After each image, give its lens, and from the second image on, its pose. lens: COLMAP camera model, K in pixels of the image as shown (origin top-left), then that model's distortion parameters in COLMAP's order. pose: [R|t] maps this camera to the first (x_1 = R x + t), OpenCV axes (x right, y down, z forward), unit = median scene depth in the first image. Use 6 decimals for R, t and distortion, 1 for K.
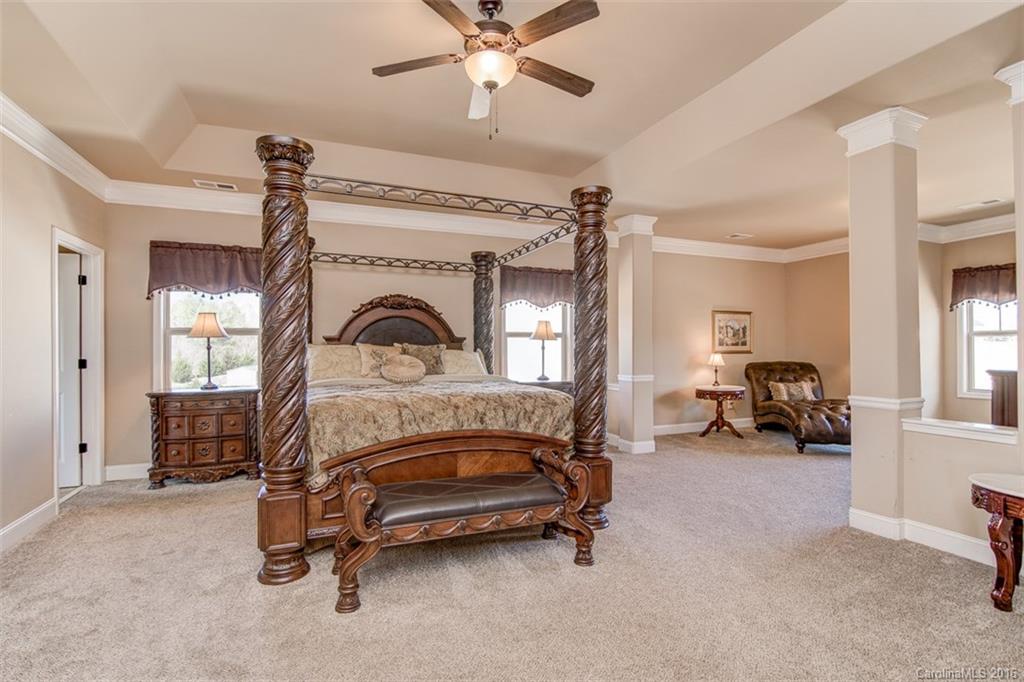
lens RADIAL K [[478.4, 0, 505.2], [0, 478.4, 342.4], [0, 0, 1]] dist [-0.015537, 0.000500]
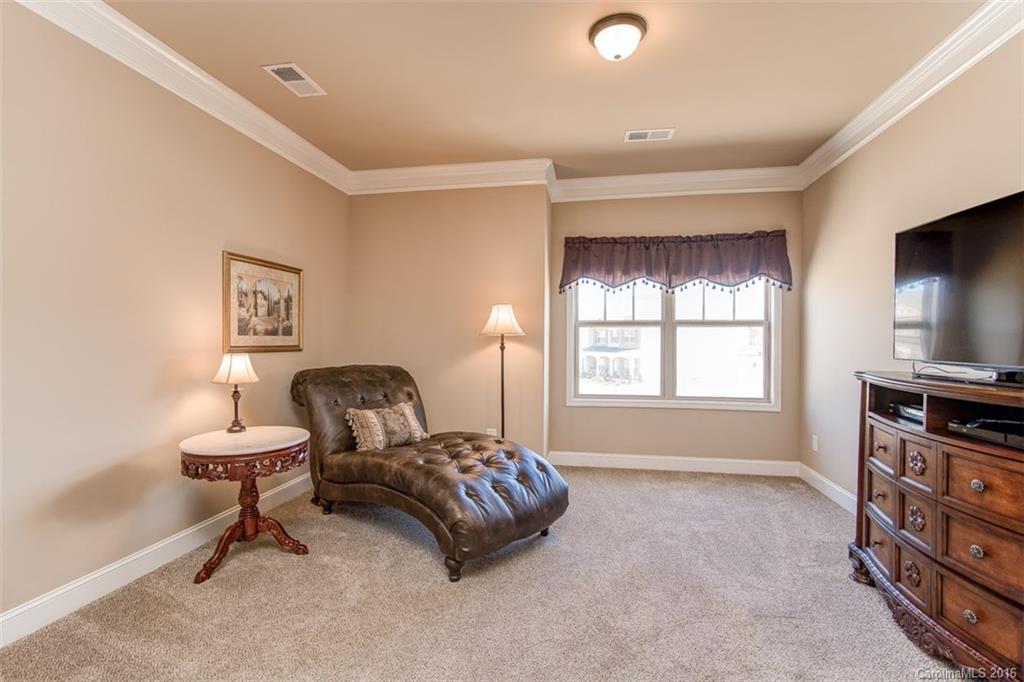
lens RADIAL K [[478.4, 0, 505.2], [0, 478.4, 342.4], [0, 0, 1]] dist [-0.015537, 0.000500]
pose [[0.532741, 0.000244, 0.846278, 0.220964], [-0.015640, 0.999832, 0.009557, 0.006305], [-0.846134, -0.018327, 0.532656, 0.592474]]
